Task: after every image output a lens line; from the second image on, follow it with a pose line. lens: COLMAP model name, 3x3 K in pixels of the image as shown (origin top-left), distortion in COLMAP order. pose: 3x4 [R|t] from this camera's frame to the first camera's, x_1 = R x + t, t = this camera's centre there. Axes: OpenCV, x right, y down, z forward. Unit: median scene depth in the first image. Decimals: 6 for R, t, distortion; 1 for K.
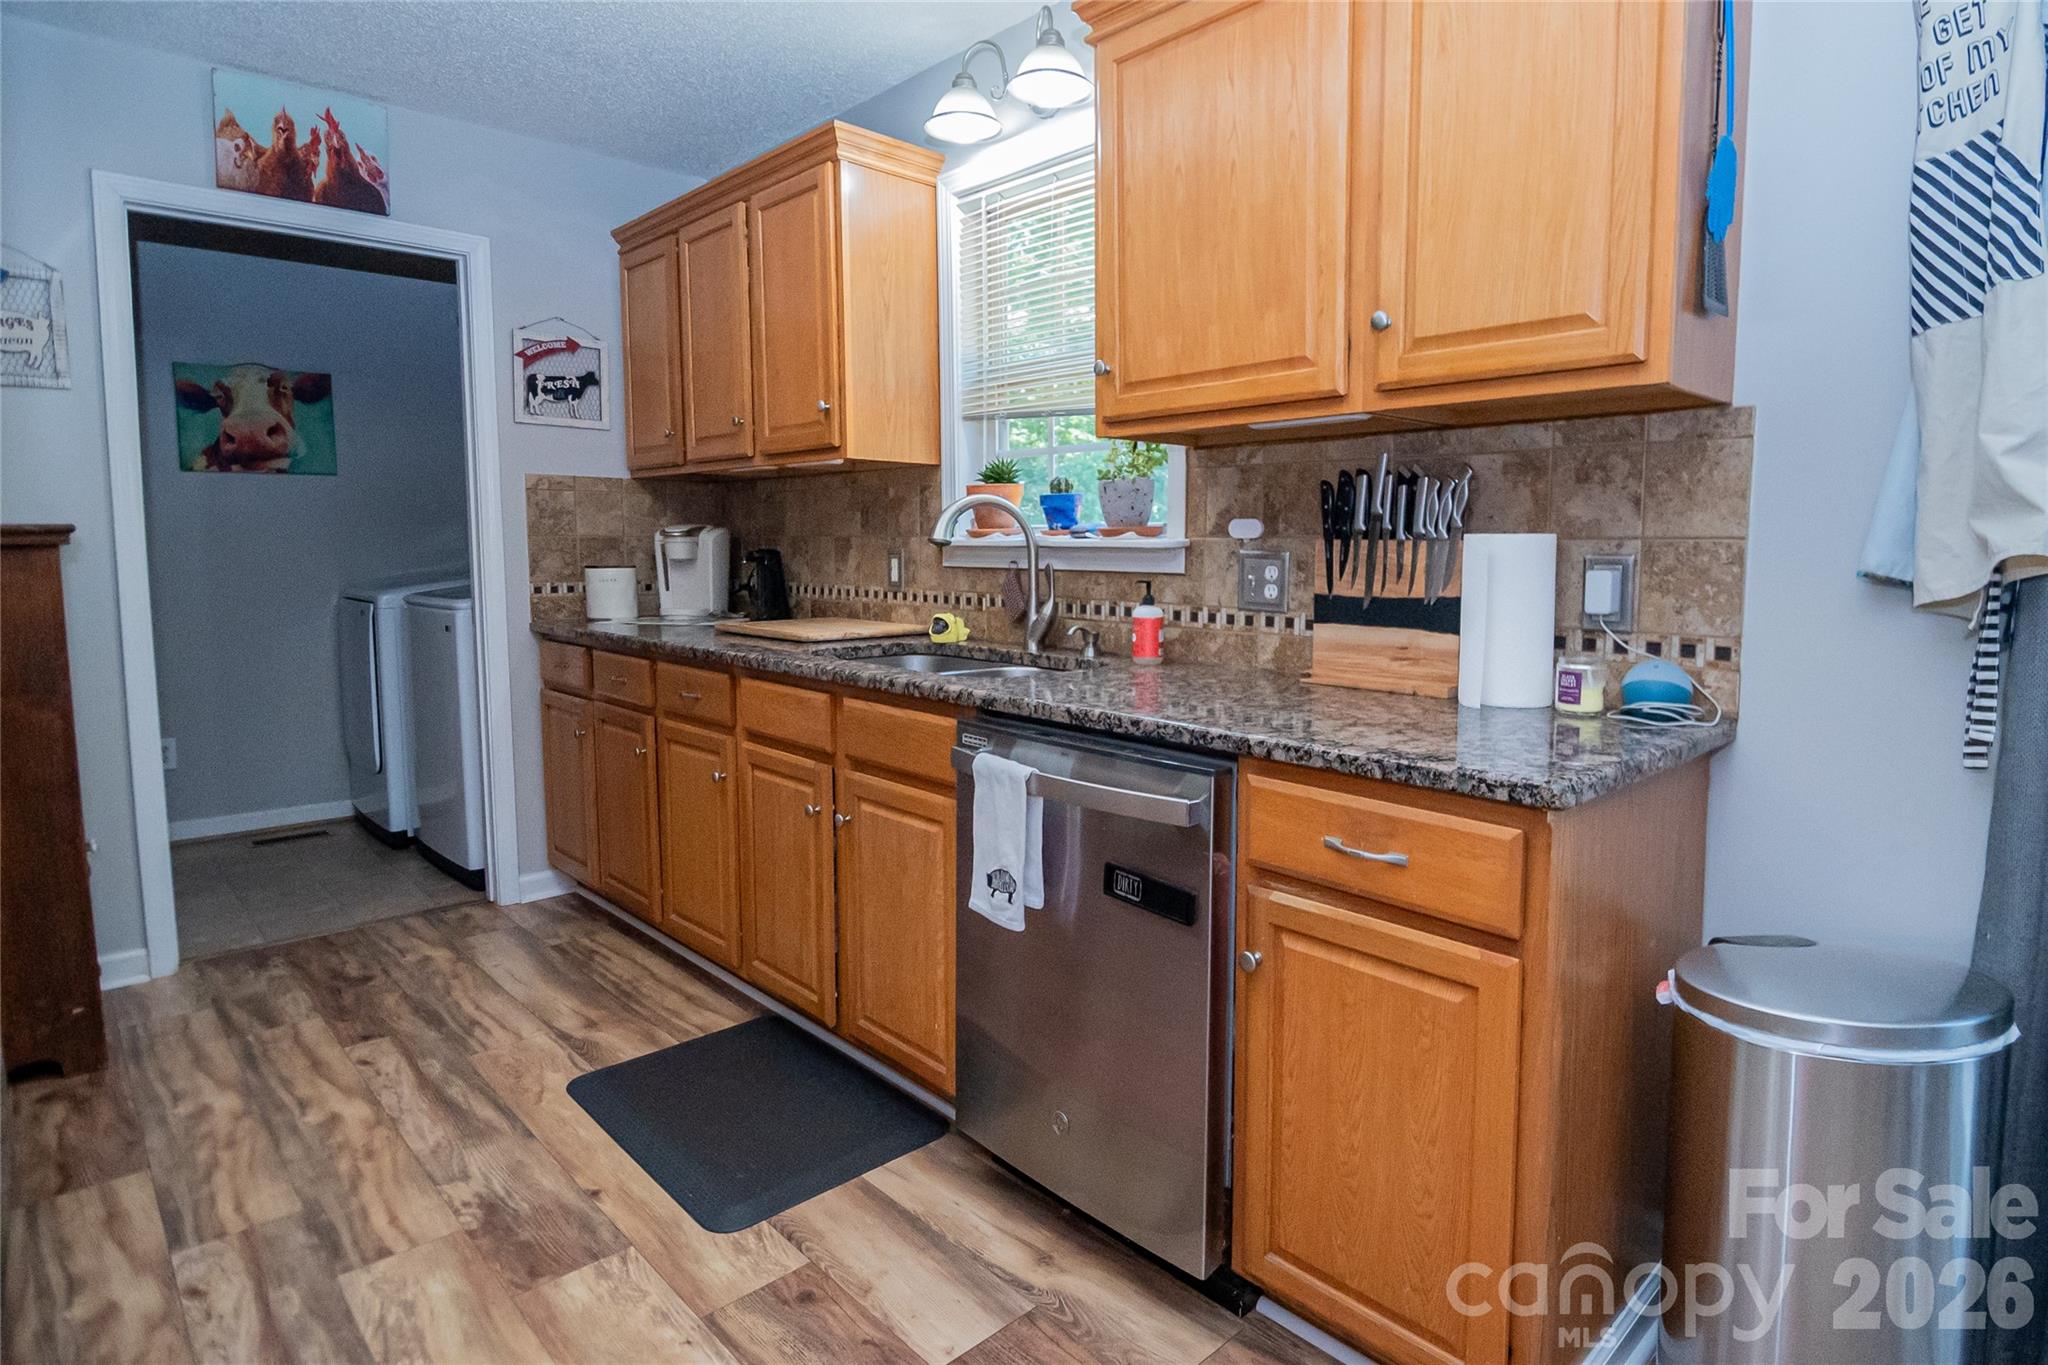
lens RADIAL K [[1098.7, 0, 1113.5], [0, 1098.7, 639.4], [0, 0, 1]] dist [0.022823, -0.037664]
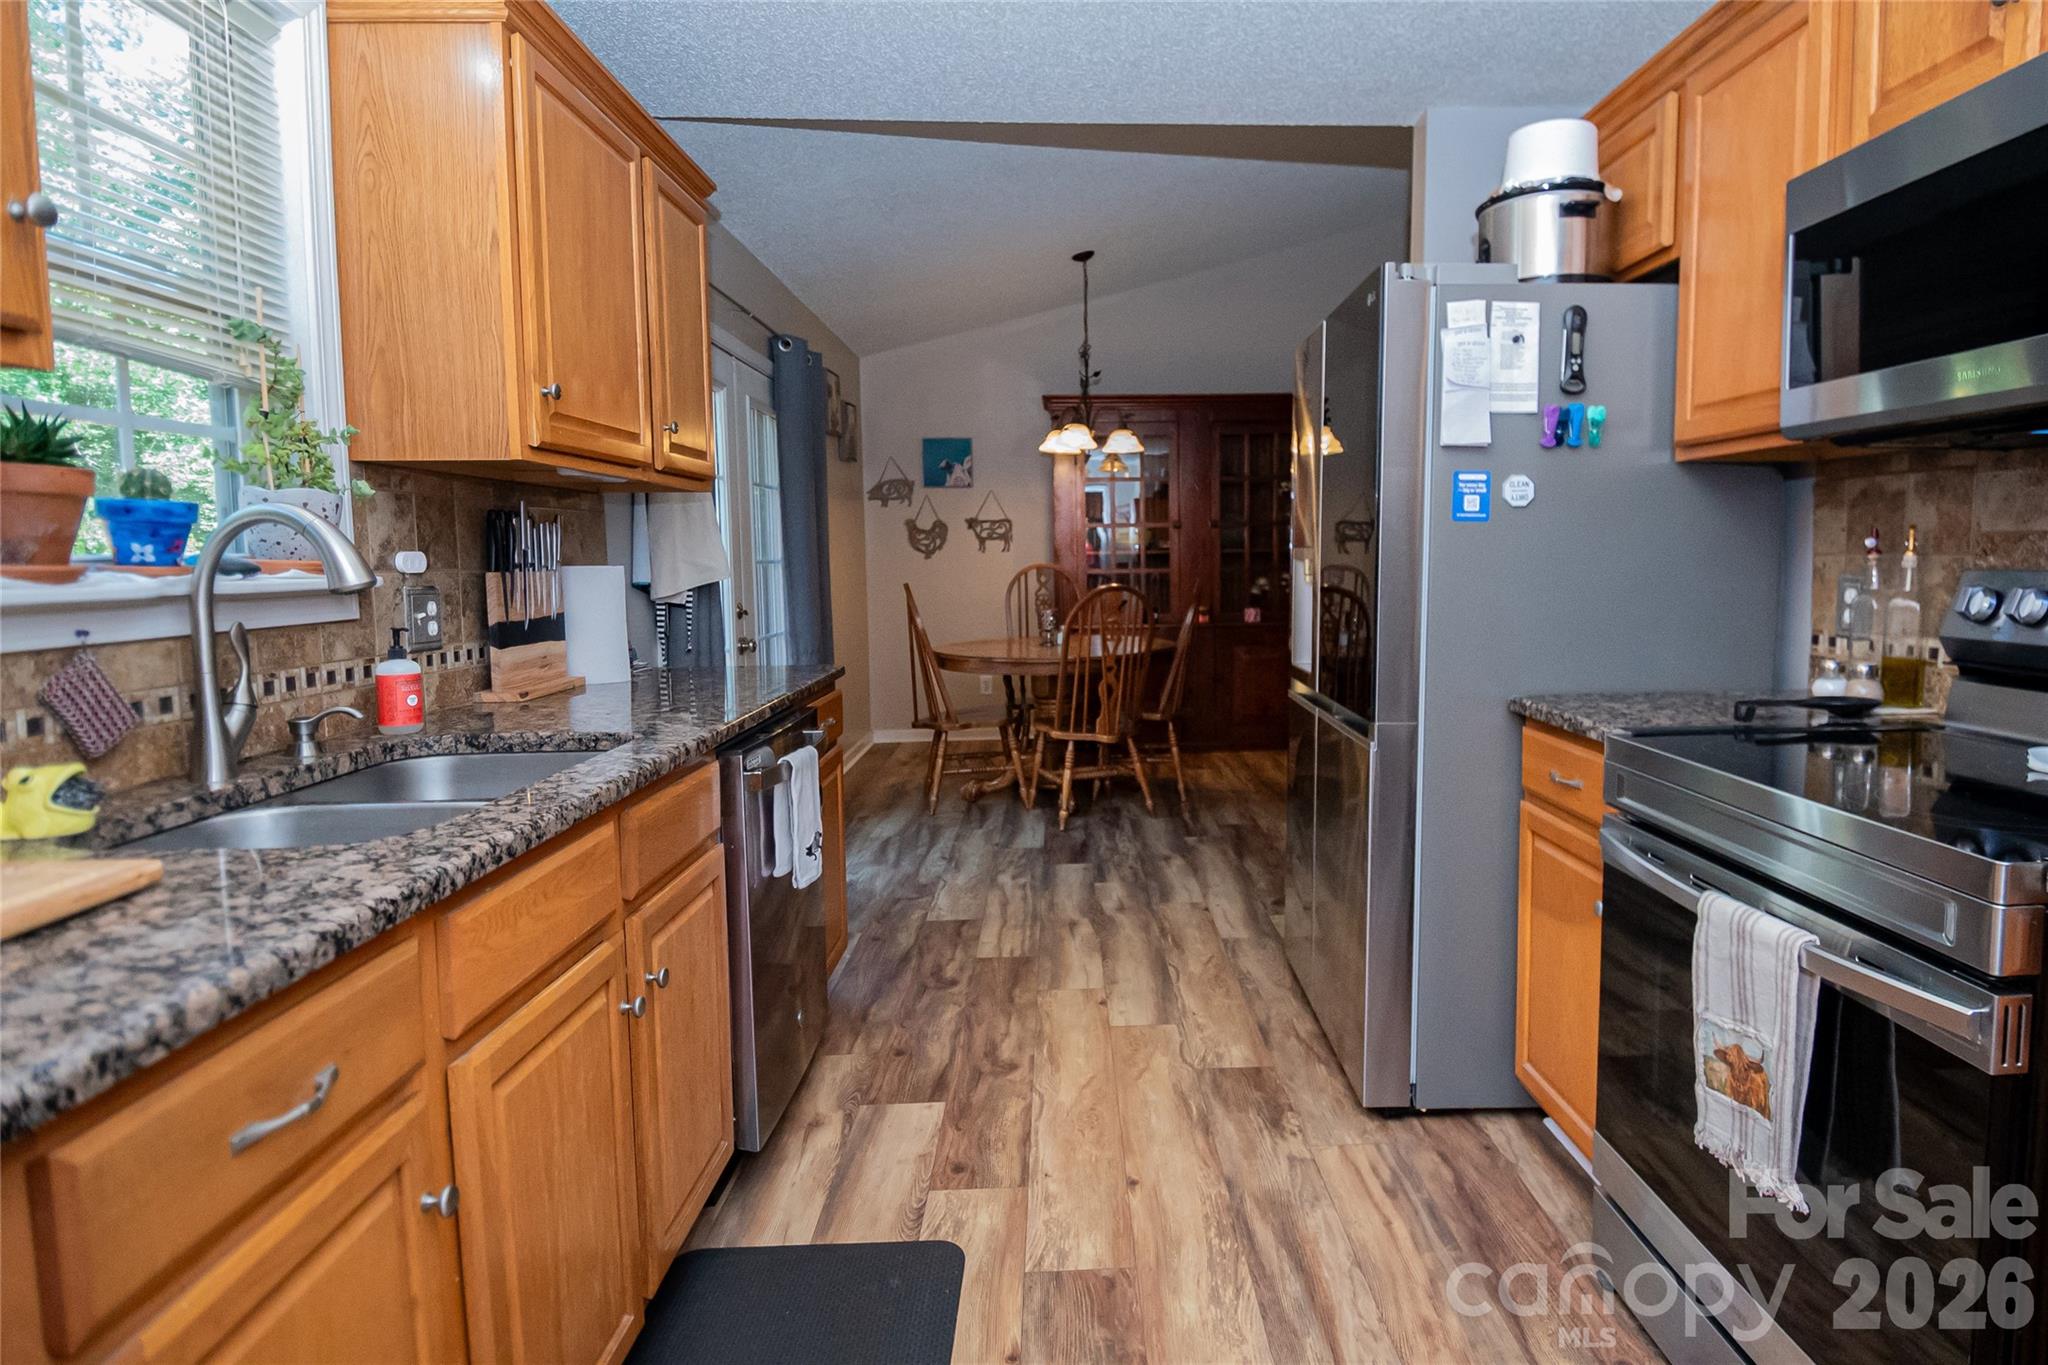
lens RADIAL K [[1094.7, 0, 1132.8], [0, 1094.7, 640.0], [0, 0, 1]] dist [0.033323, -0.038311]
pose [[-0.750443, -0.049290, 0.659095, -0.870653], [0.065331, 0.986800, 0.148183, -0.124998], [-0.657699, 0.154263, -0.737316, 1.205484]]
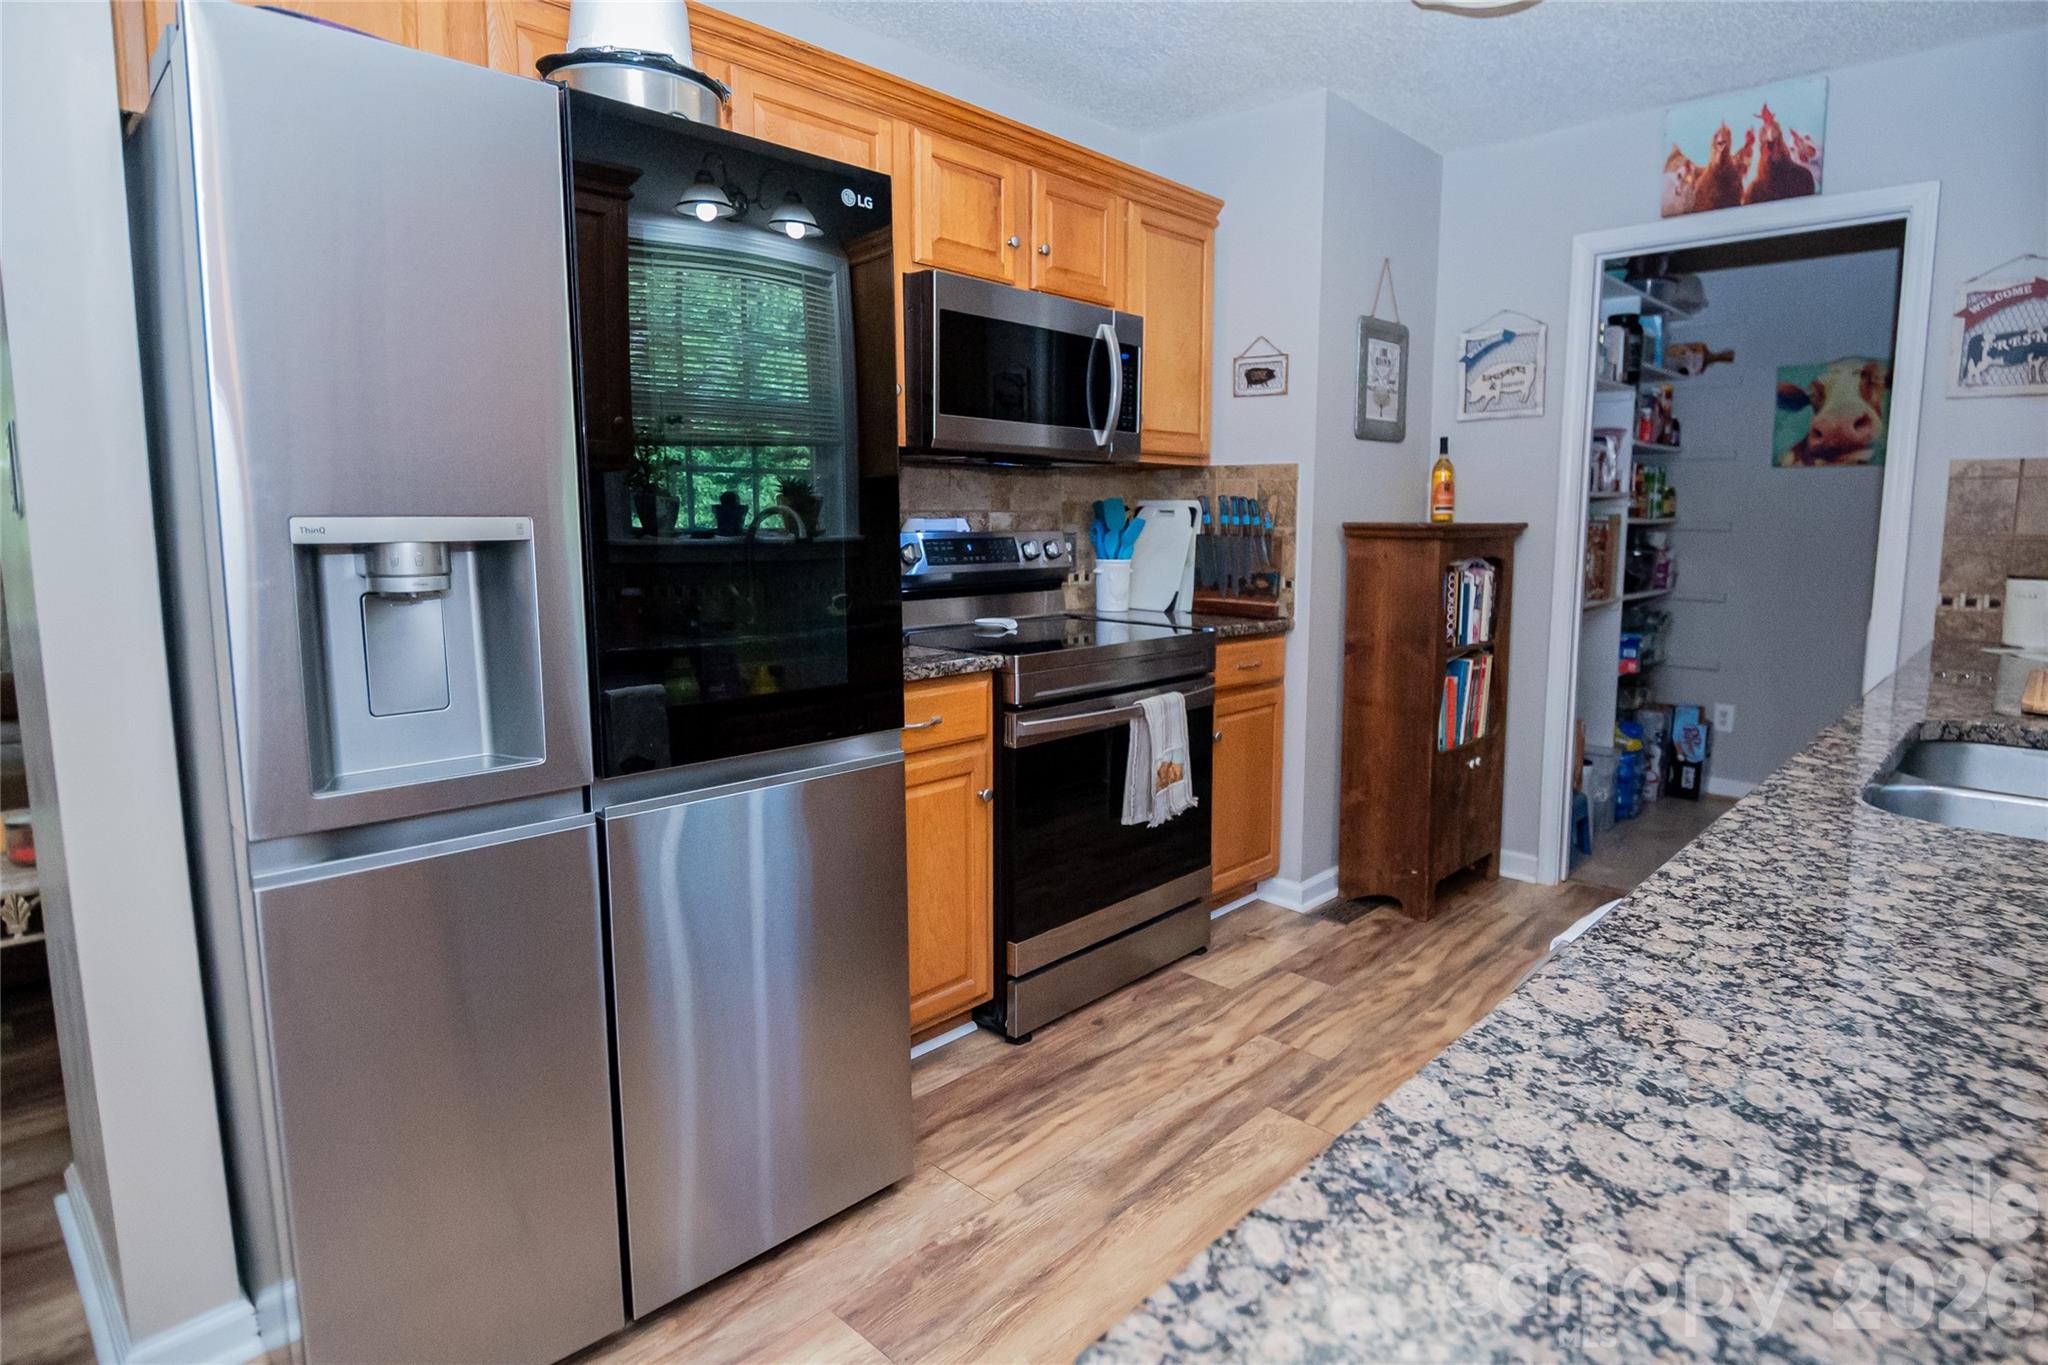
lens RADIAL K [[1083.9, 0, 1118.5], [0, 1083.9, 636.0], [0, 0, 1]] dist [0.036418, -0.032867]
pose [[0.063404, 0.111593, -0.991729, 0.366827], [-0.095485, 0.989848, 0.105276, -0.067792], [0.993410, 0.088021, 0.073416, 0.486271]]
